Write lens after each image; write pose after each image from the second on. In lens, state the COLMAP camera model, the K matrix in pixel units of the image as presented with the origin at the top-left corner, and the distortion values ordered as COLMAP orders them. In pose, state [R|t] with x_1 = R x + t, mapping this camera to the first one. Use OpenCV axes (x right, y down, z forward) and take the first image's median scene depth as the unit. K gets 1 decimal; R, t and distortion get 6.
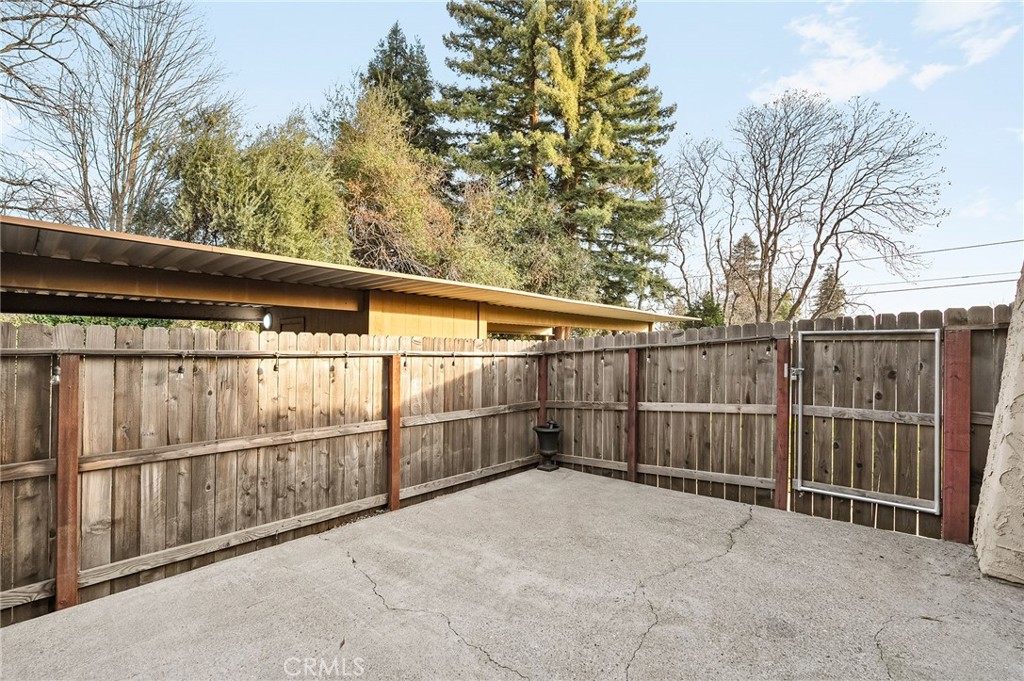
lens RADIAL K [[450.2, 0, 512.6], [0, 450.2, 347.4], [0, 0, 1]] dist [-0.002512, -0.000178]
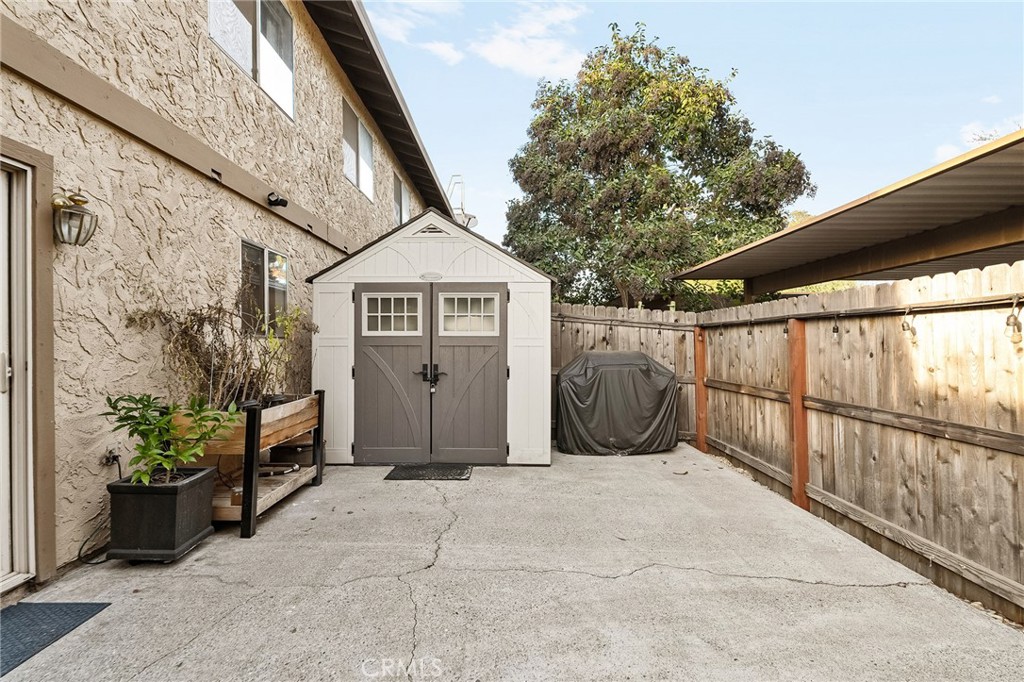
lens RADIAL K [[468.3, 0, 512.9], [0, 468.3, 339.6], [0, 0, 1]] dist [-0.001525, -0.000147]
pose [[-0.734157, -0.002699, -0.678975, 0.525077], [0.010346, 0.999832, -0.015162, 0.080238], [0.678901, -0.018156, -0.734005, 1.248408]]
